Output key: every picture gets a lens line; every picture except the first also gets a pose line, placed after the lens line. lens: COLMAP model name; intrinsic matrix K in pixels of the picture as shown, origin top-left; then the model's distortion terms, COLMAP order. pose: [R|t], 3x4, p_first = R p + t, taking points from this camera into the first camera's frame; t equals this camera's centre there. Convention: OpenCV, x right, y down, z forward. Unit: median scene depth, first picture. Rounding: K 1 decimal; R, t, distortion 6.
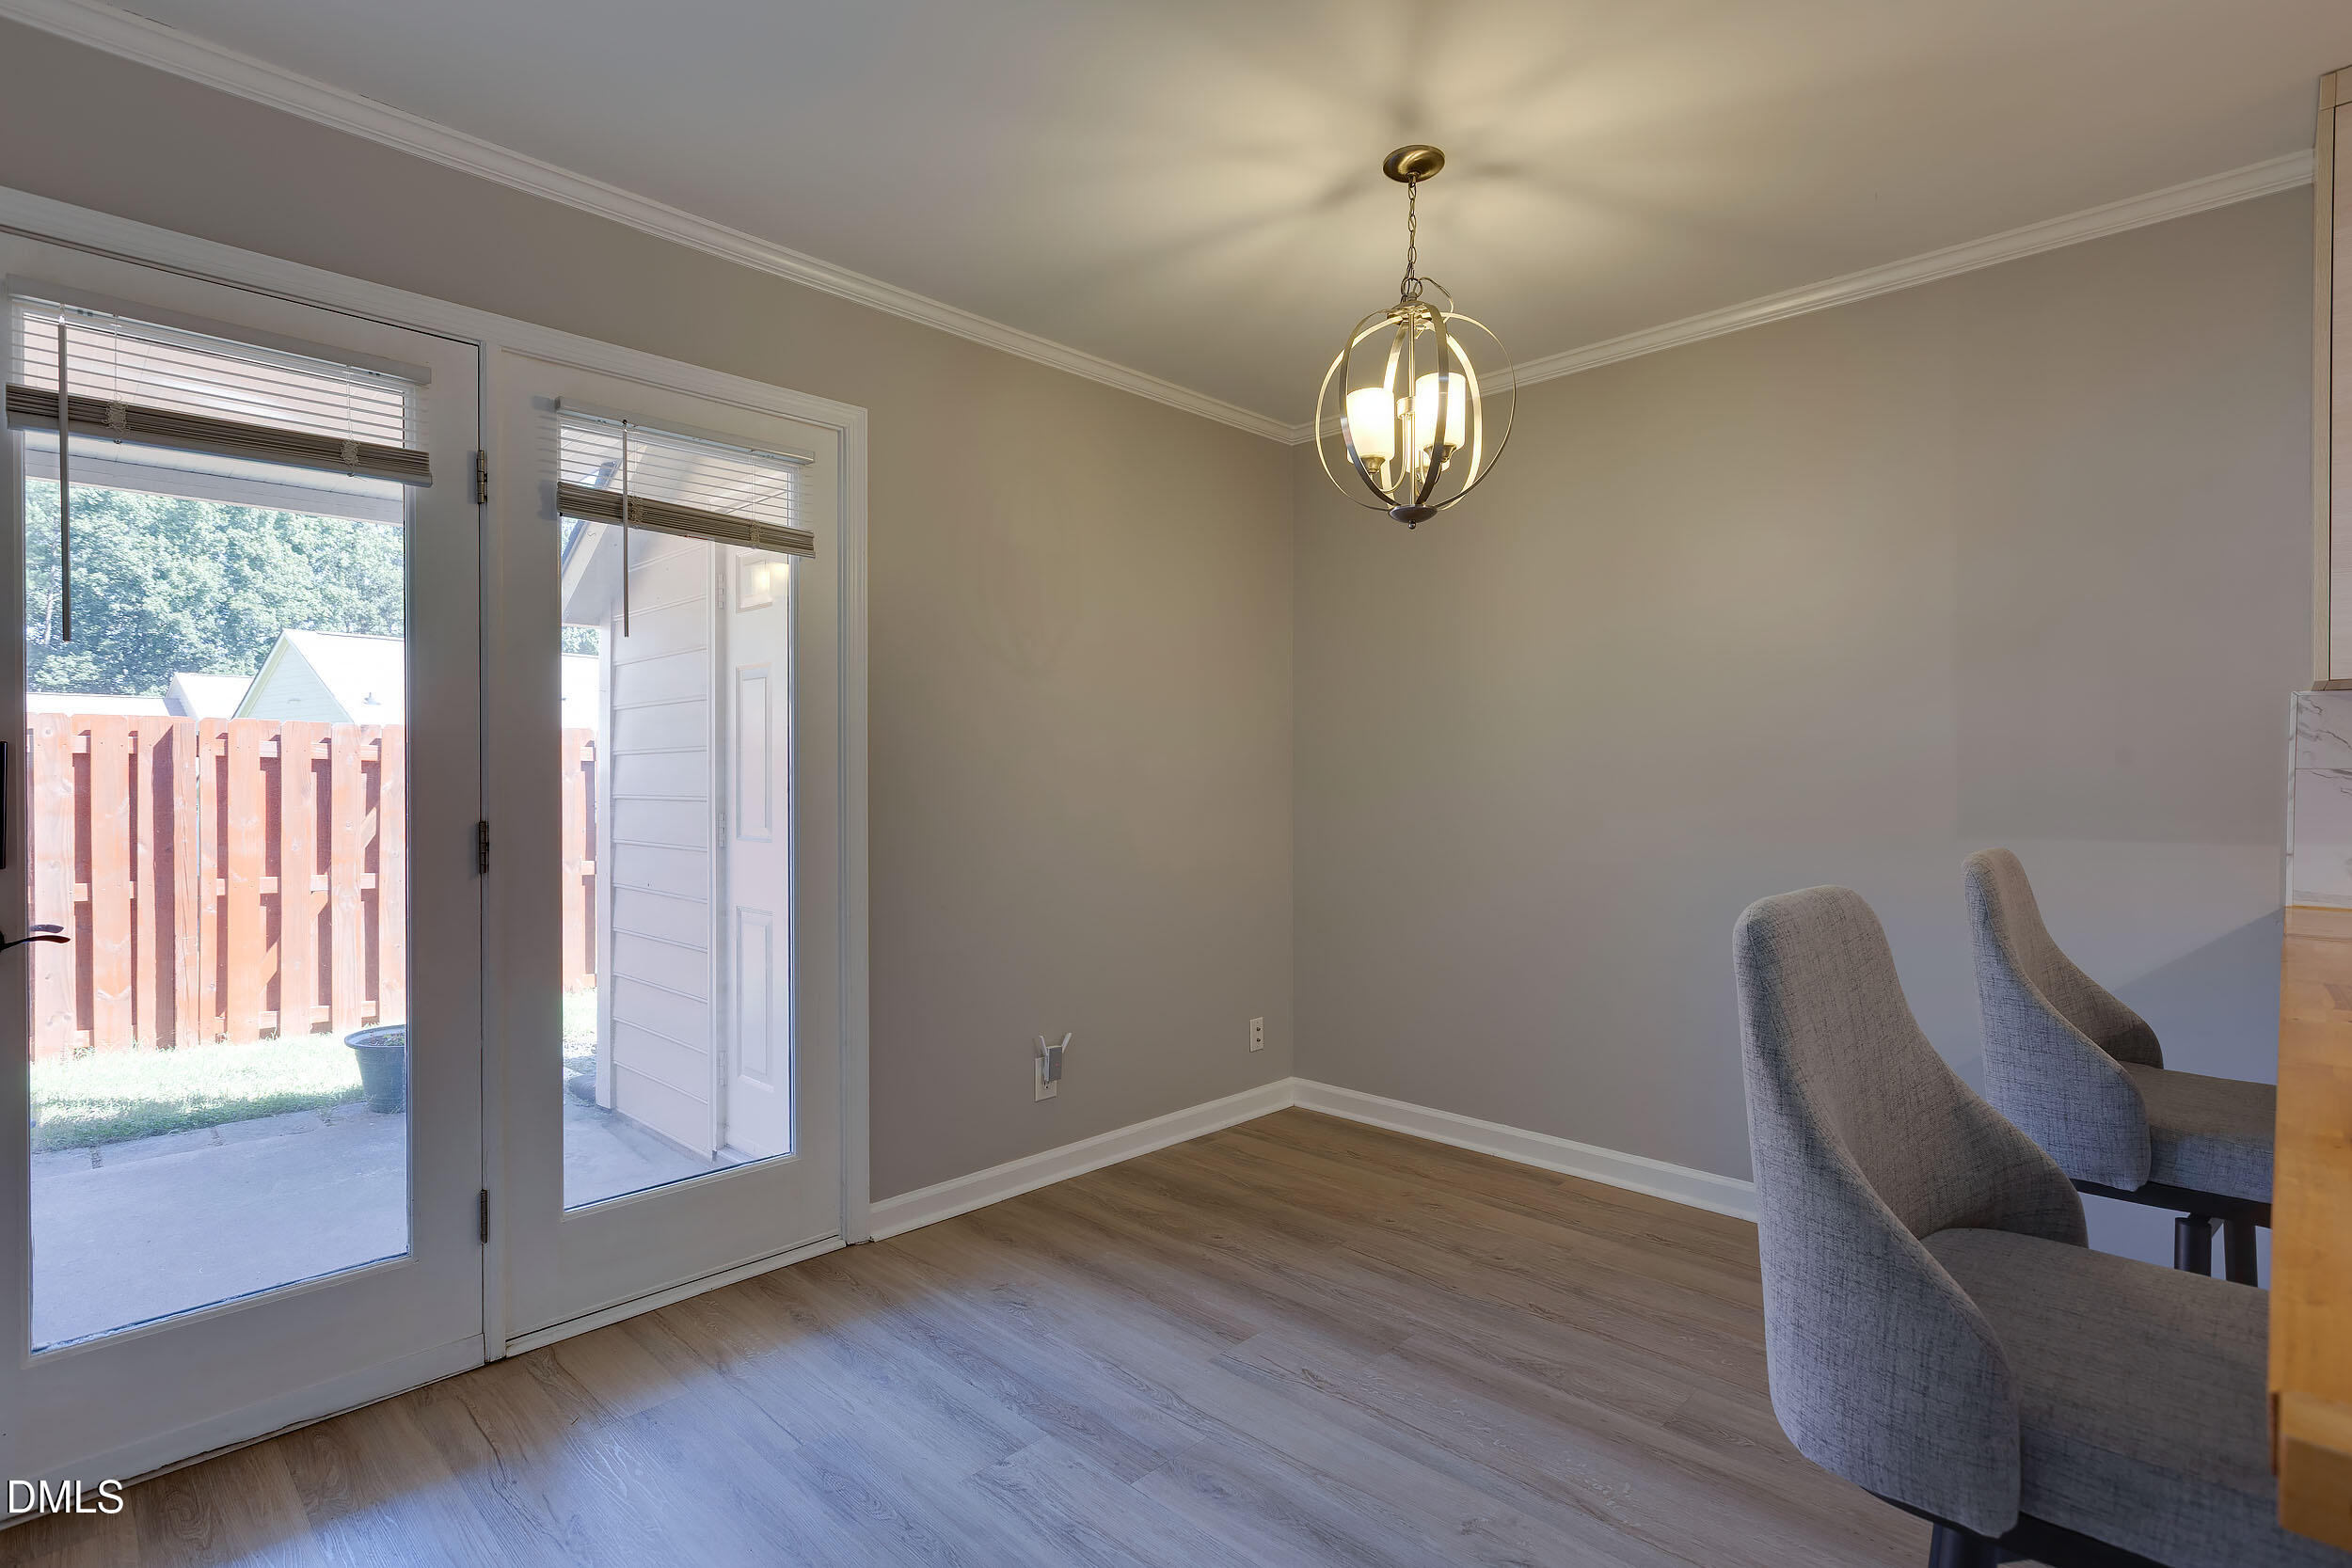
lens RADIAL K [[1142.1, 0, 1173.7], [0, 1142.1, 790.2], [0, 0, 1]] dist [-0.002402, -0.000518]
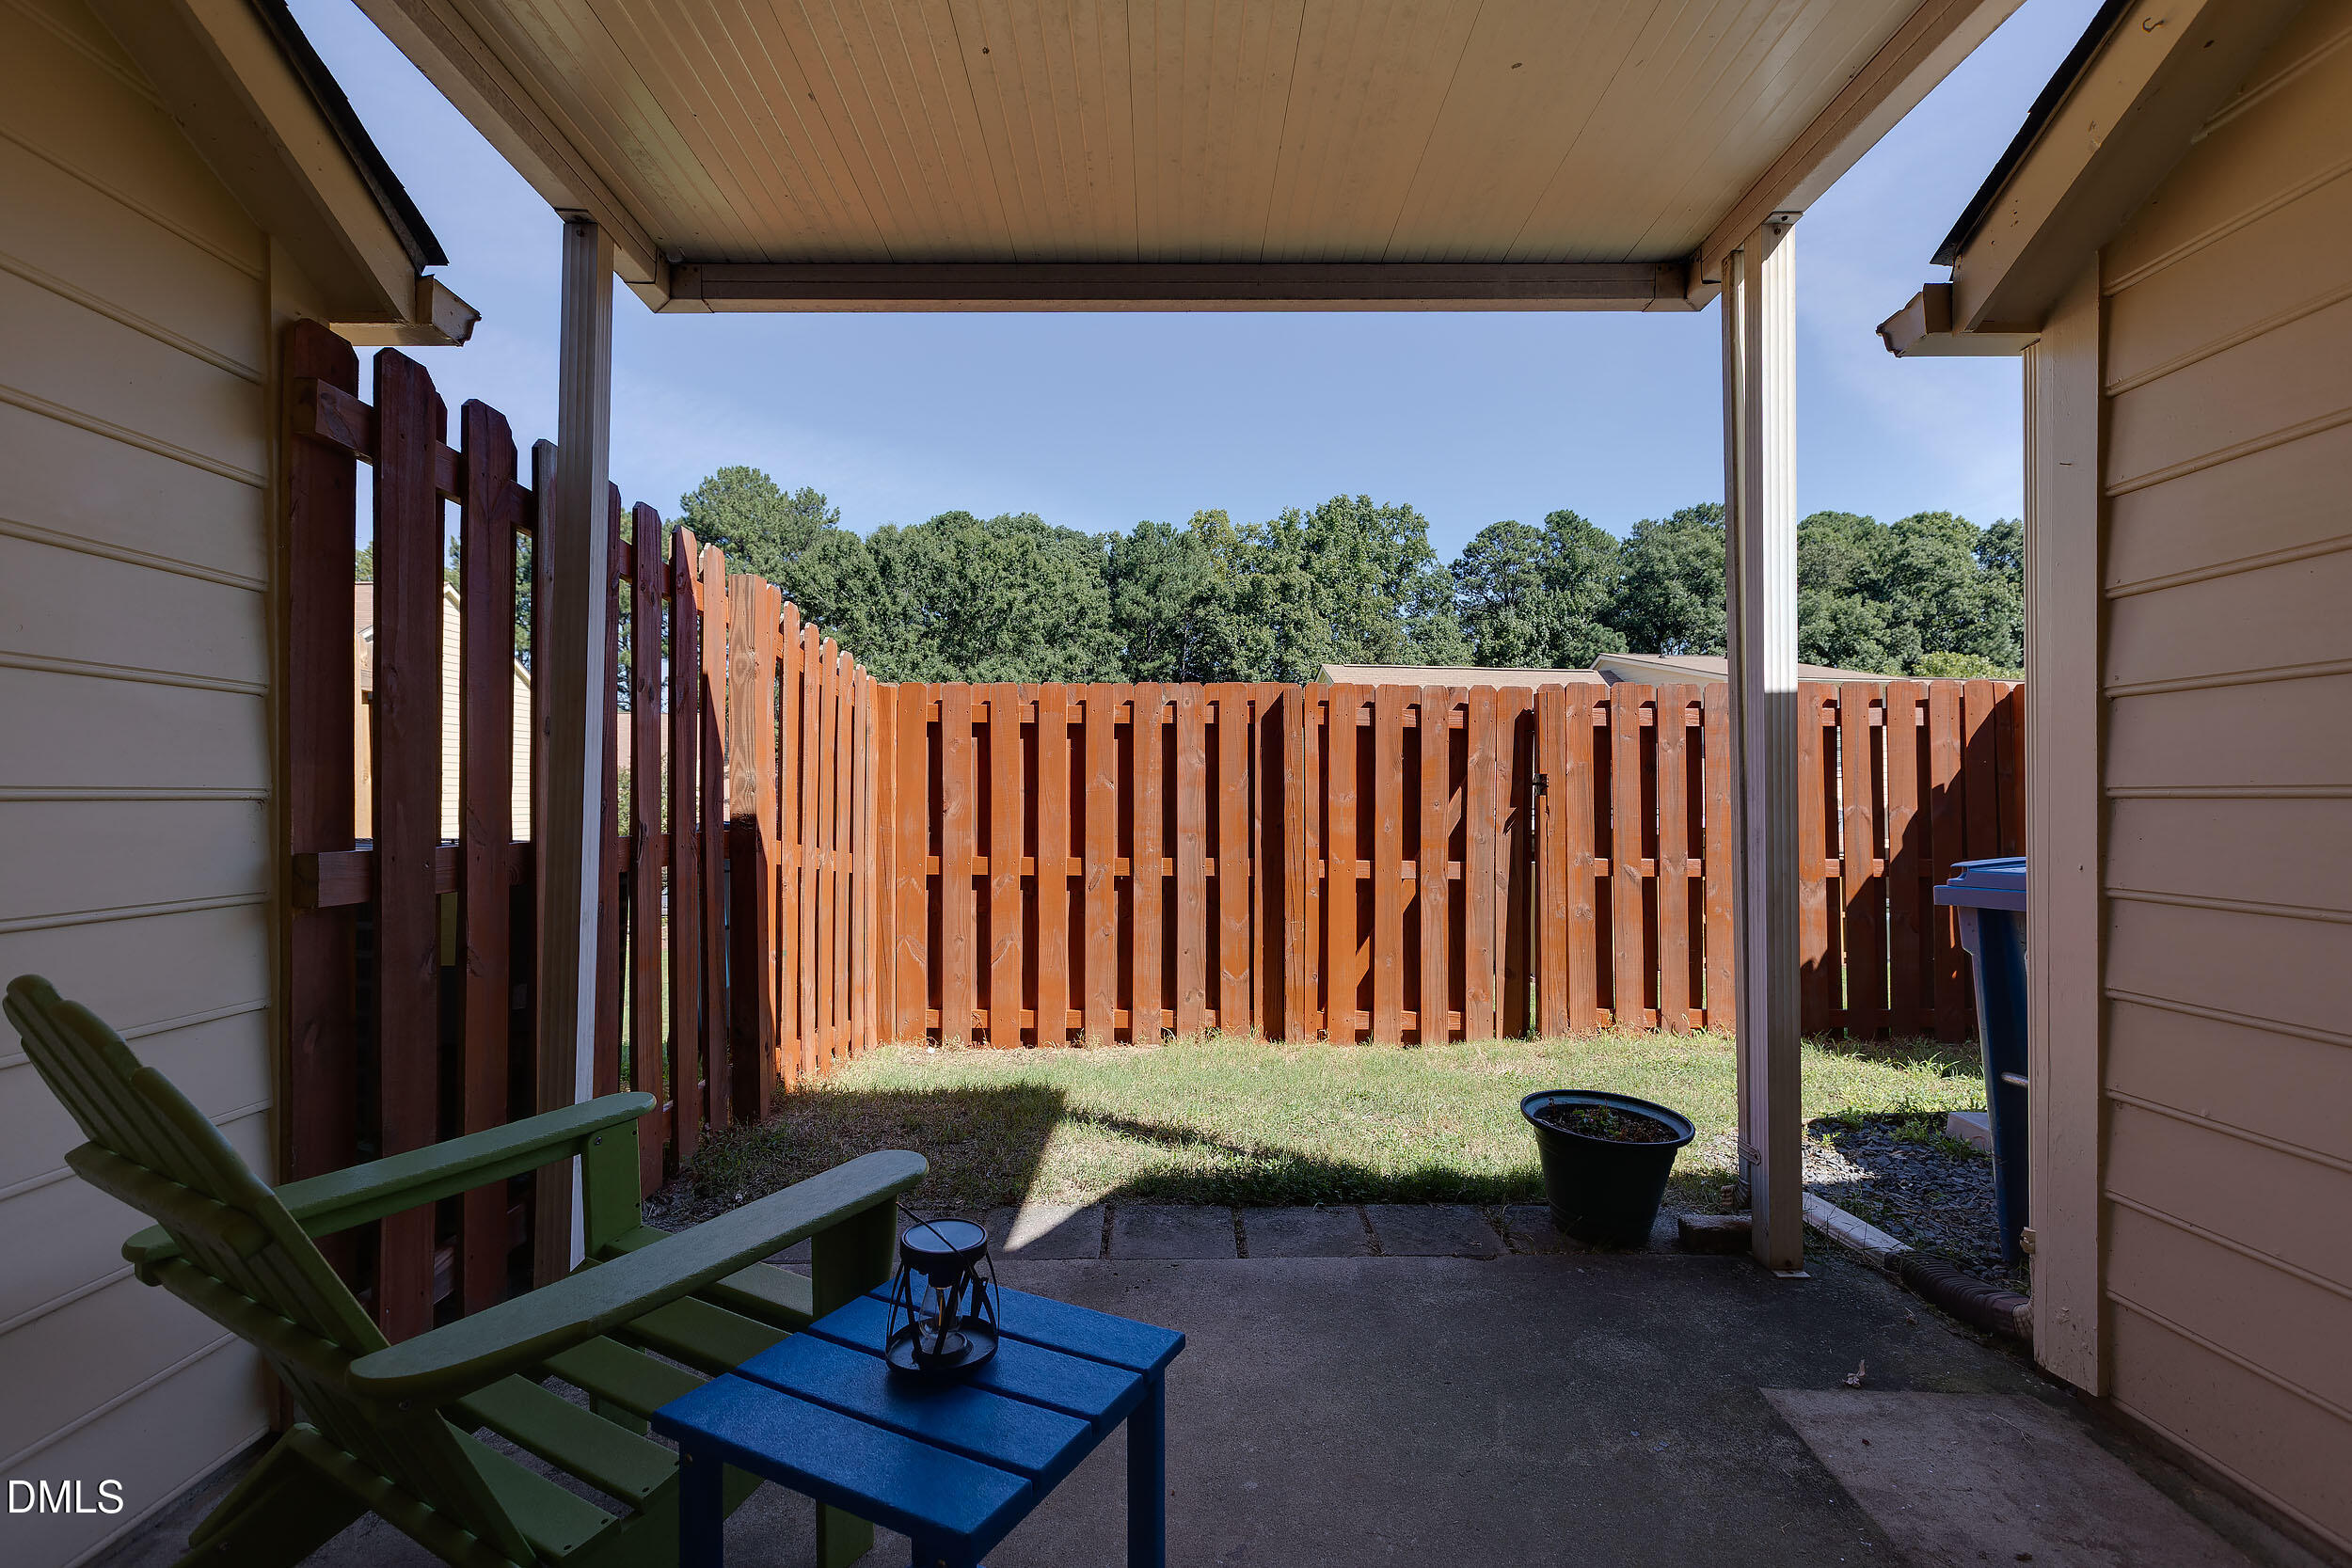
lens RADIAL K [[1142.1, 0, 1173.7], [0, 1142.1, 790.2], [0, 0, 1]] dist [-0.002402, -0.000518]
pose [[0.706818, -0.003402, -0.707387, -0.293007], [-0.004939, 0.999940, -0.009745, 0.033839], [0.707378, 0.010382, 0.706759, 0.289332]]
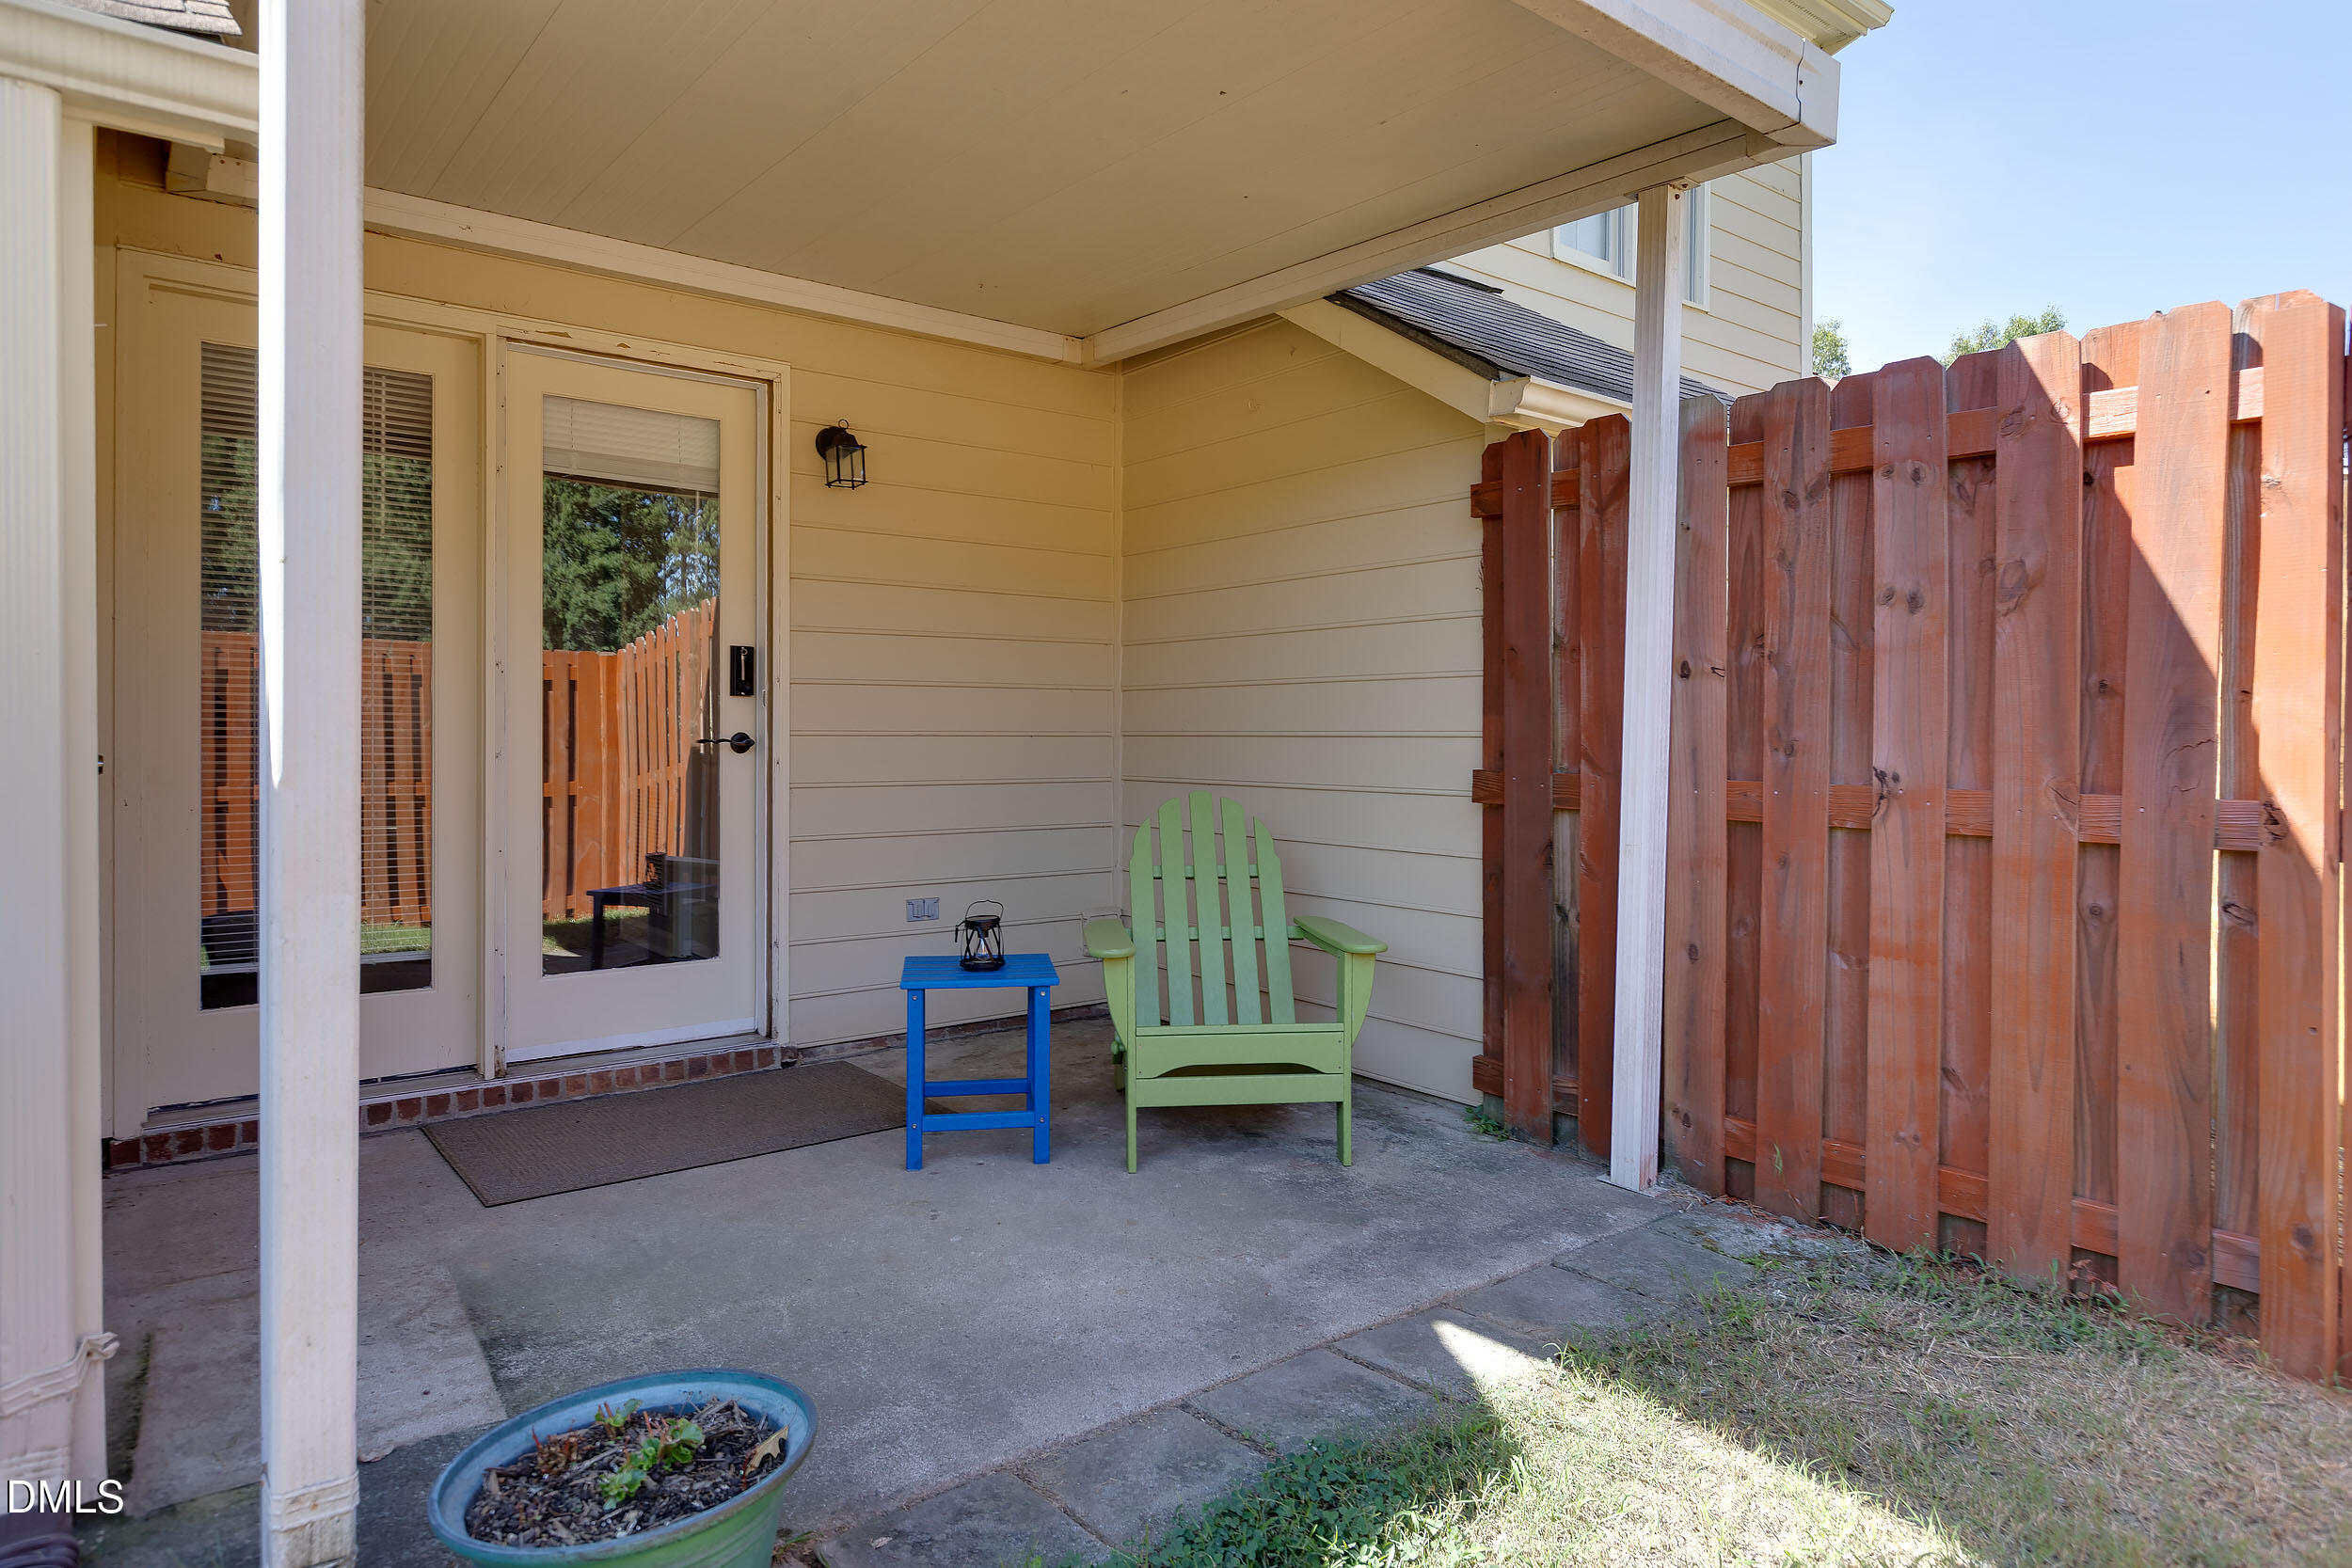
lens RADIAL K [[1362.7, 0, 1175.3], [0, 1362.7, 739.7], [0, 0, 1]] dist [-0.001378, -0.000299]
pose [[-0.990002, -0.003053, 0.141022, -0.570672], [-0.001023, 0.999895, 0.014467, 0.027148], [-0.141052, 0.014178, -0.989901, 0.852899]]
